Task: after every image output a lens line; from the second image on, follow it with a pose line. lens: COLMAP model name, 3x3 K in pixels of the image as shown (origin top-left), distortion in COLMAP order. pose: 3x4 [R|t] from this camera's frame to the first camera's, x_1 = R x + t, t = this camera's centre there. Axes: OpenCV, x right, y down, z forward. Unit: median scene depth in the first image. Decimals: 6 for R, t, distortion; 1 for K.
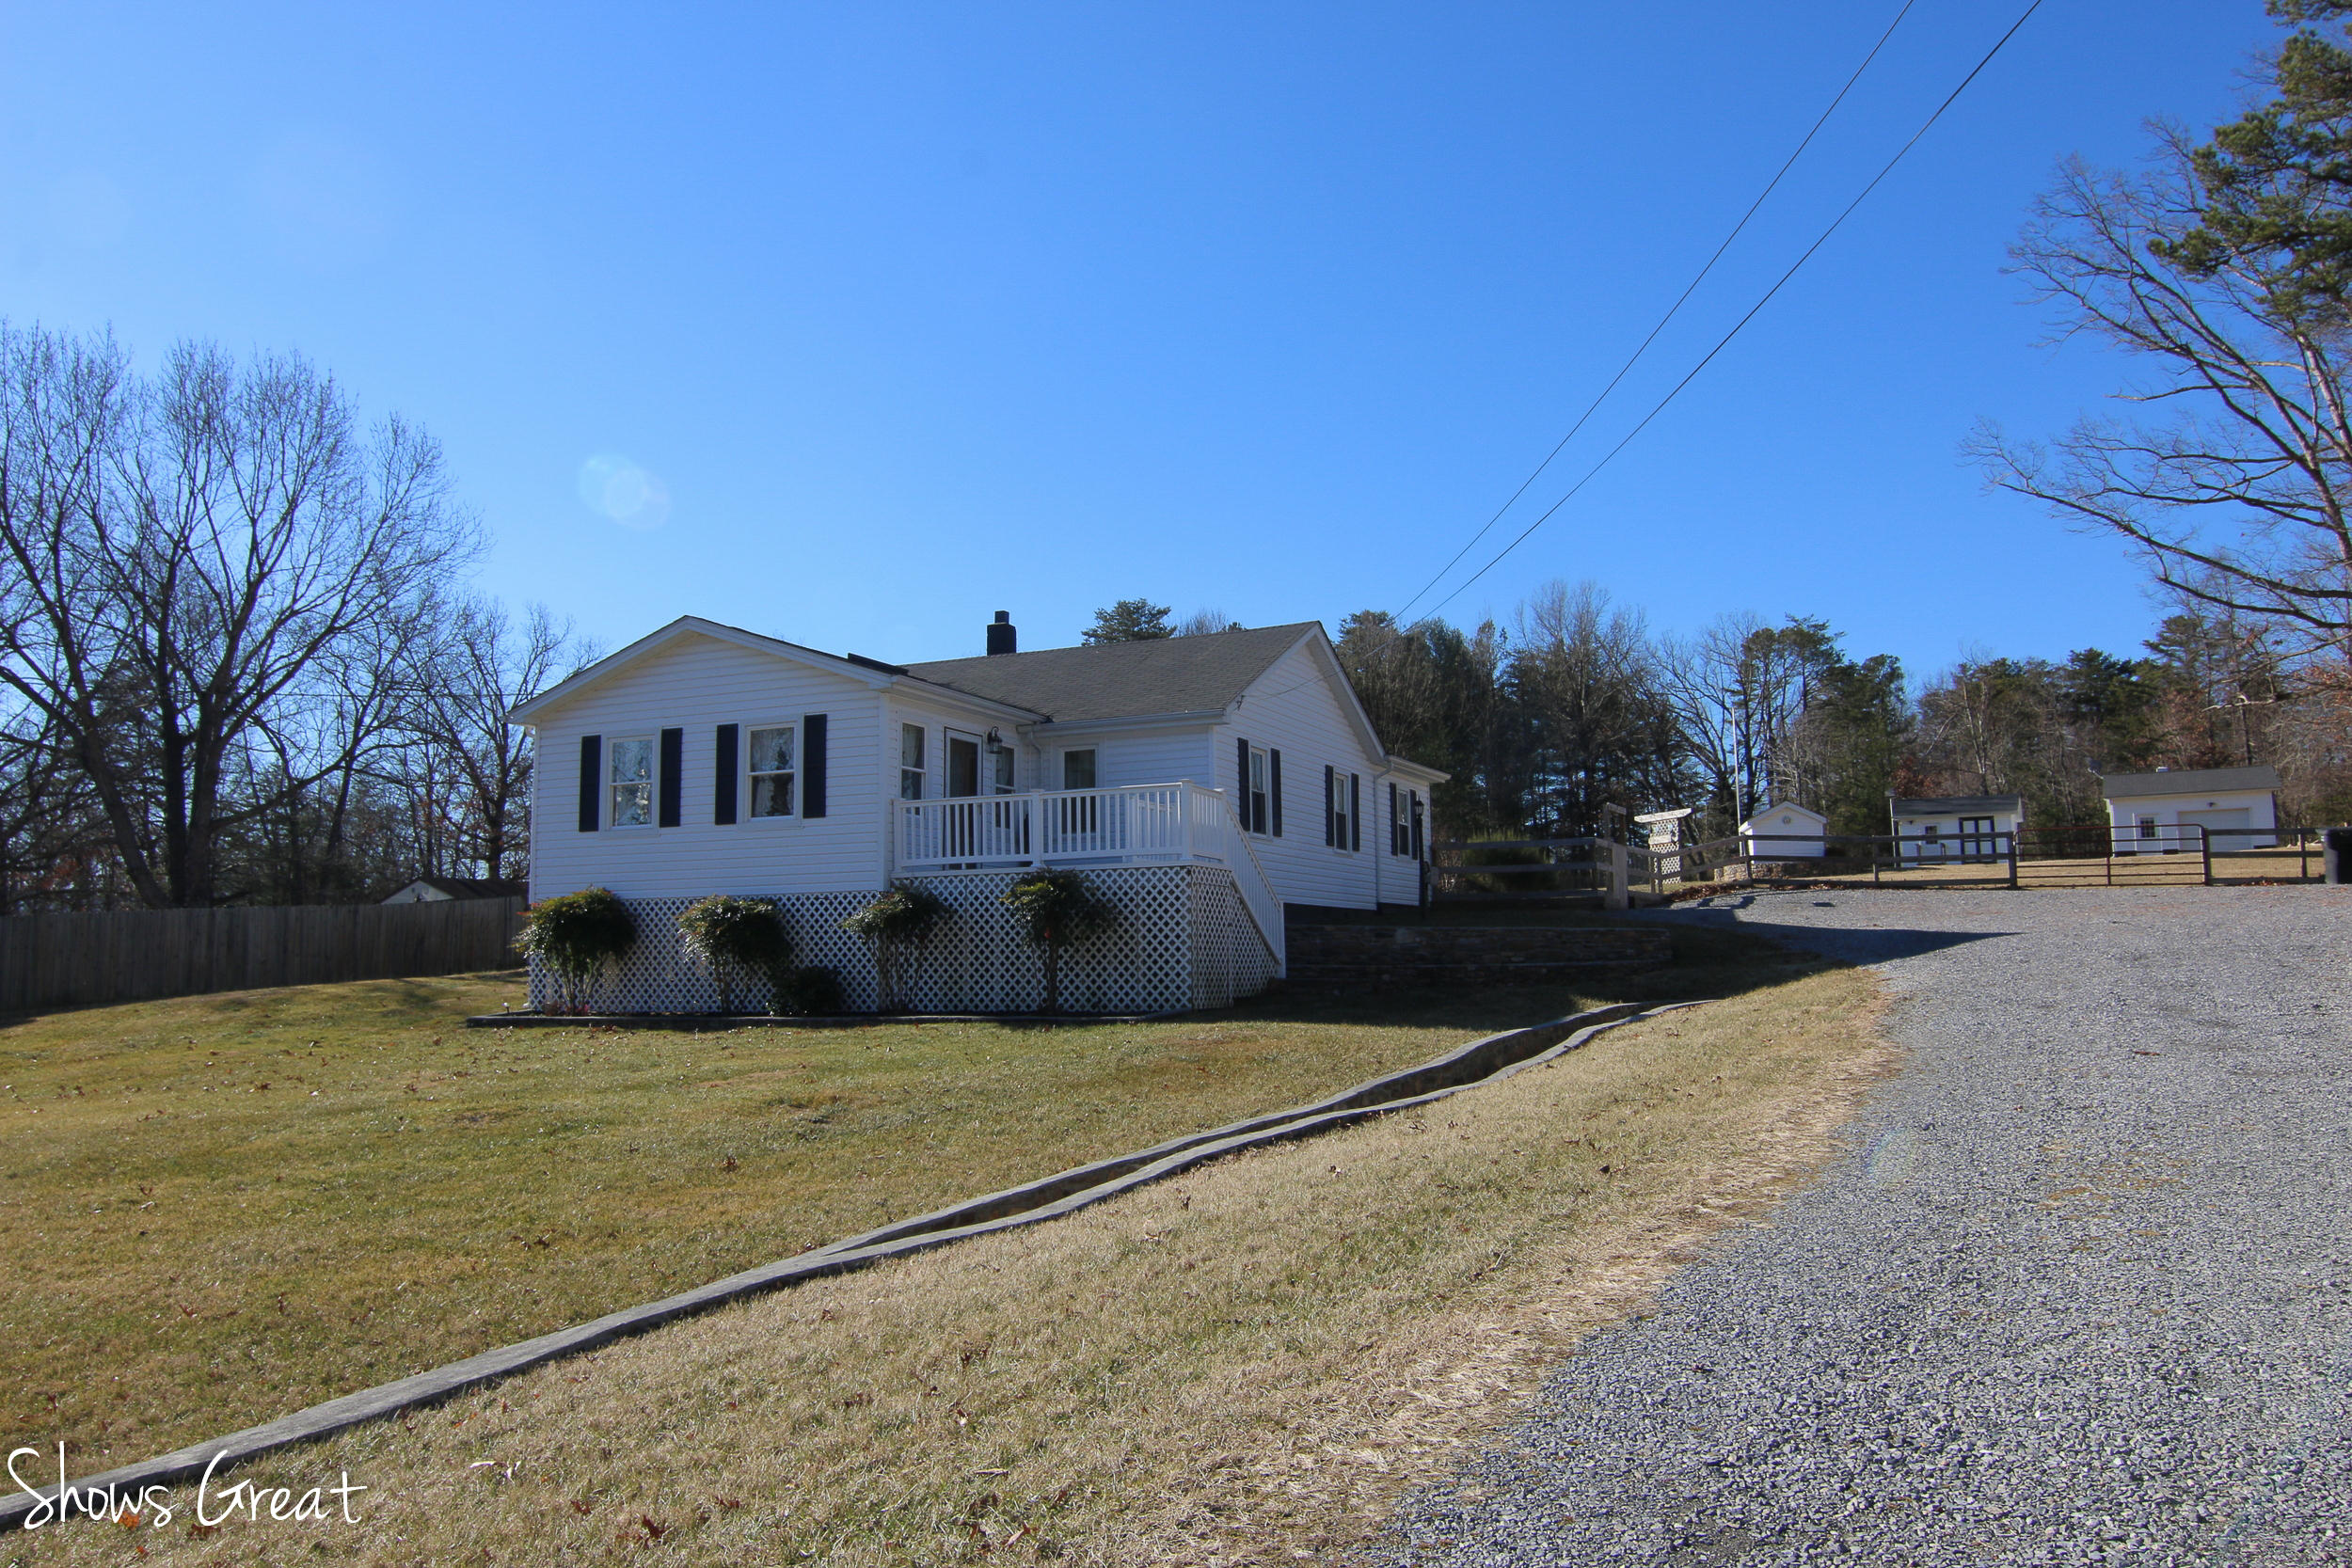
lens RADIAL K [[1605.9, 0, 1172.0], [0, 1605.9, 831.2], [0, 0, 1]] dist [0.011804, 0.001130]
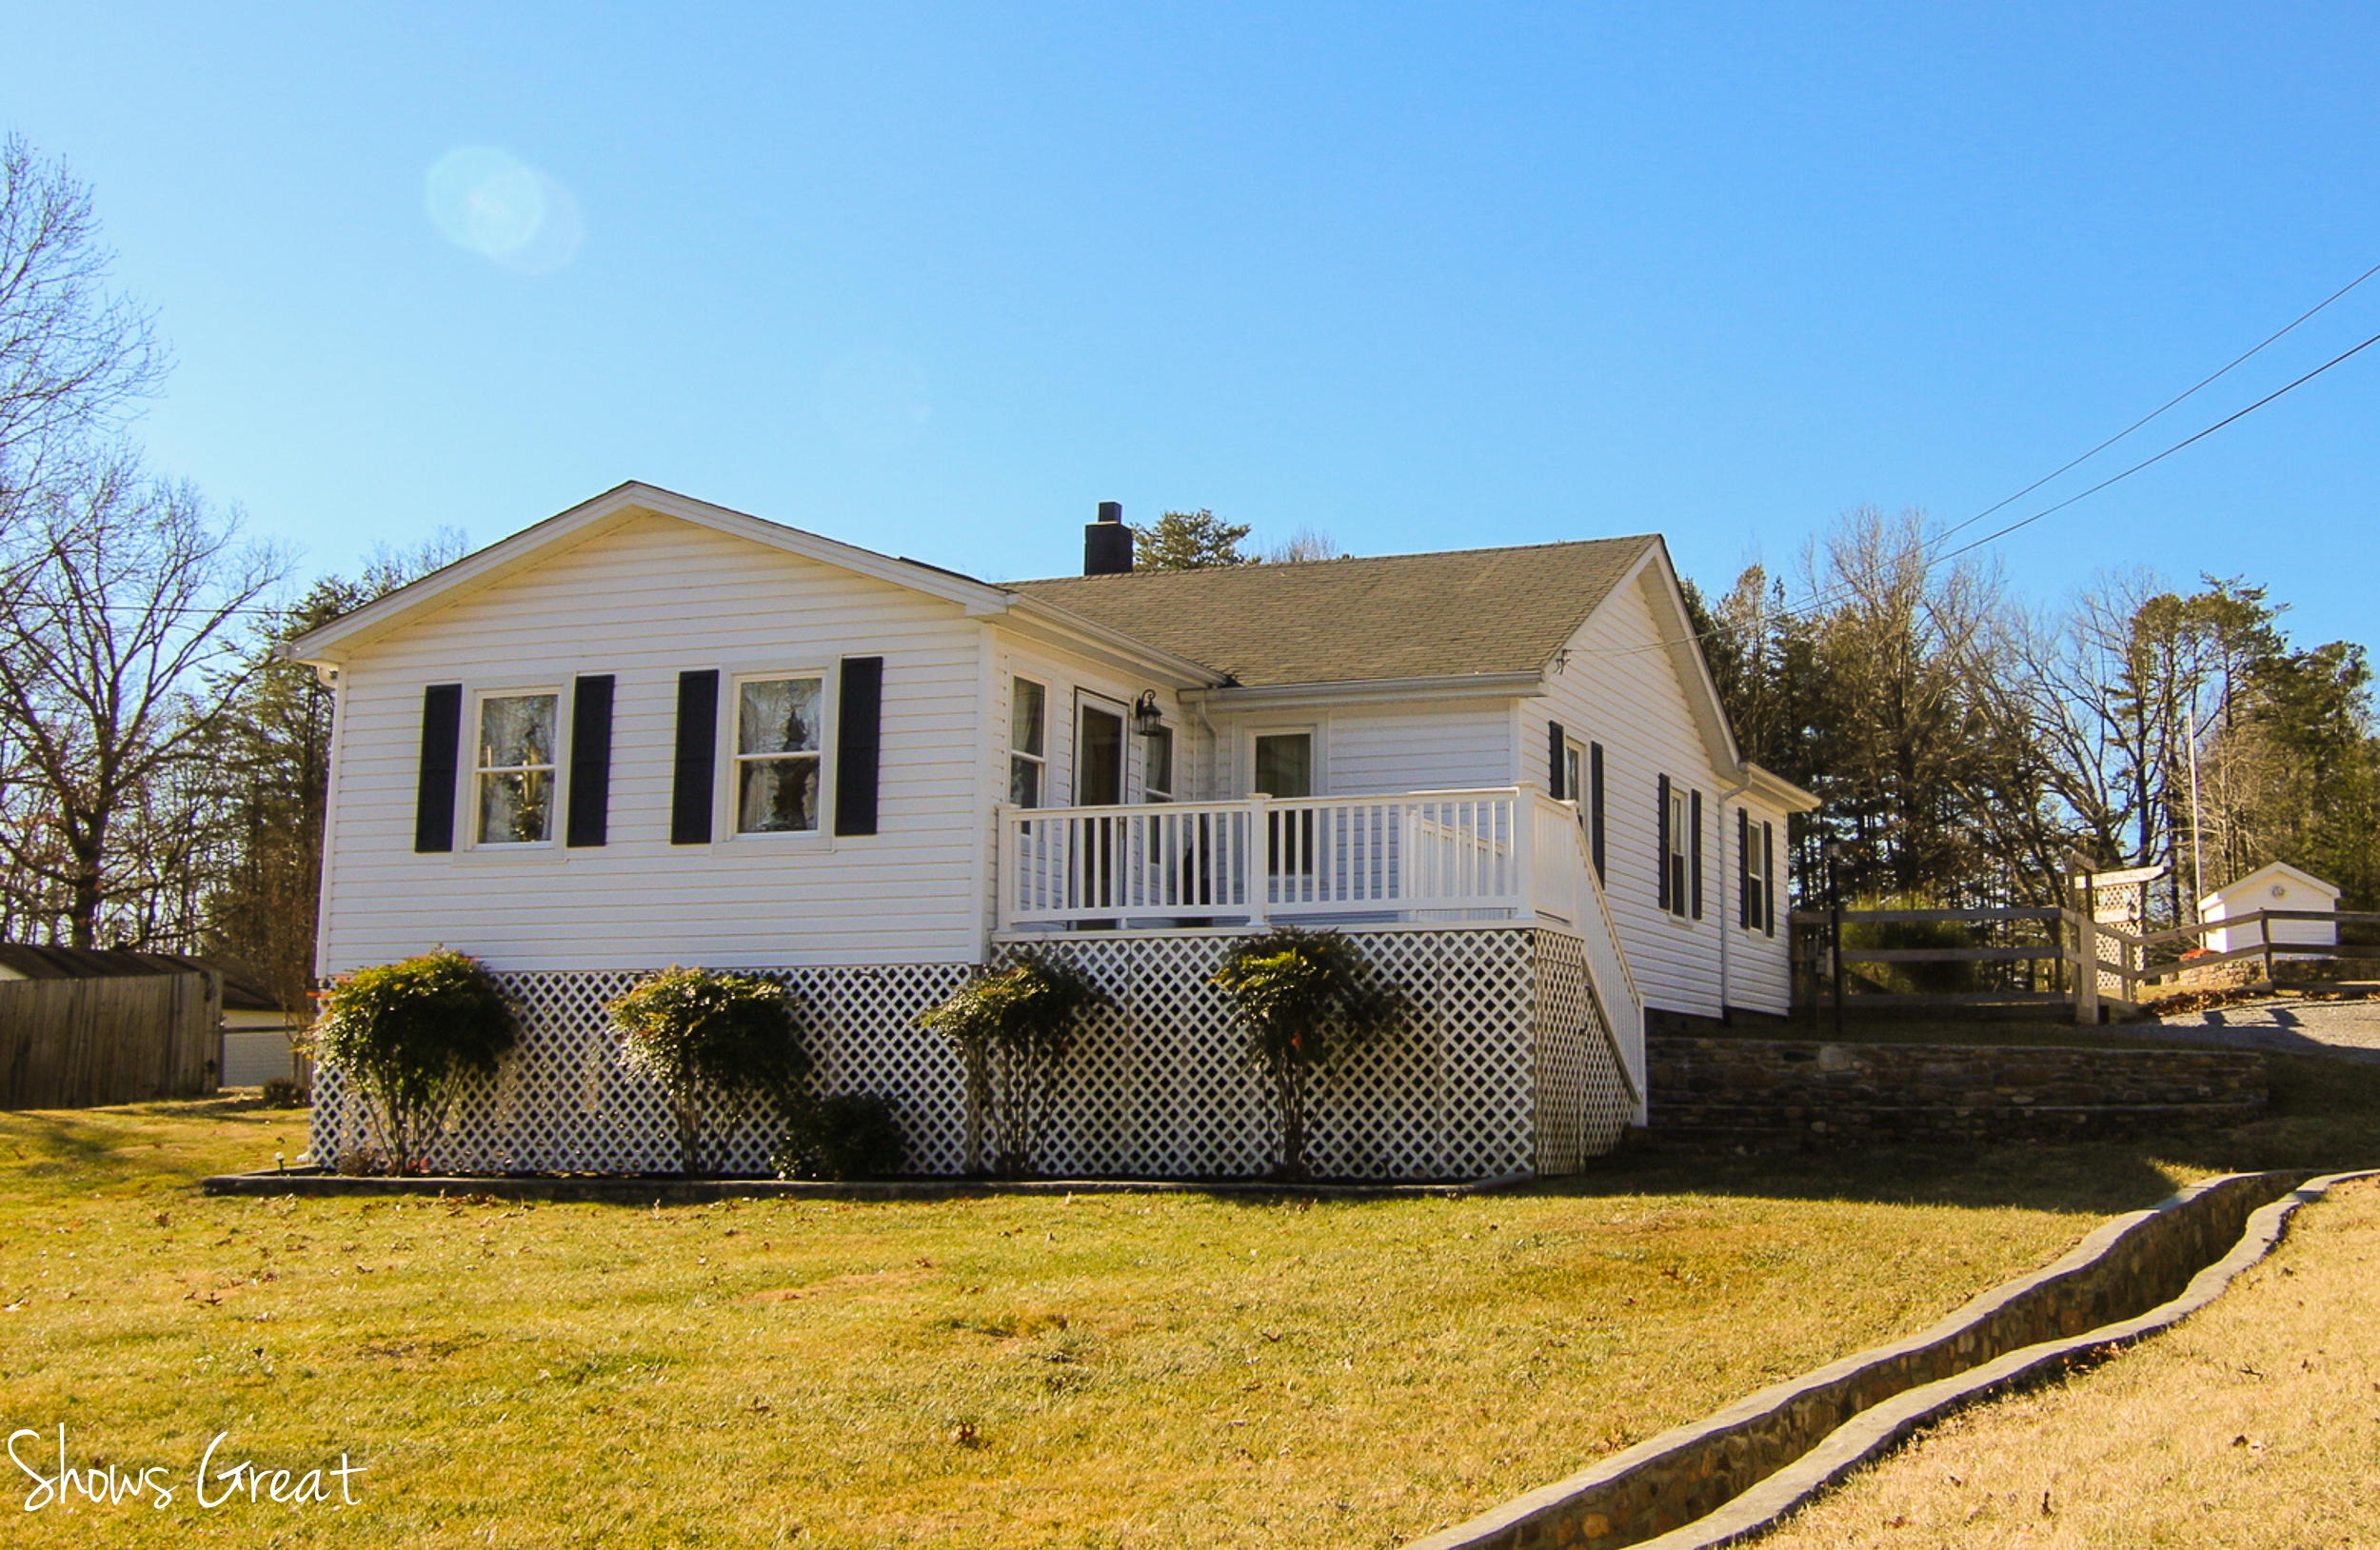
lens RADIAL K [[2537.2, 0, 1190.5], [0, 2537.2, 774.1], [0, 0, 1]] dist [0.005568, 0.000000]
pose [[0.994898, 0.026783, 0.097264, -0.187326], [-0.021080, 0.998024, -0.059200, 0.020681], [-0.098658, 0.056847, 0.993496, 0.078923]]
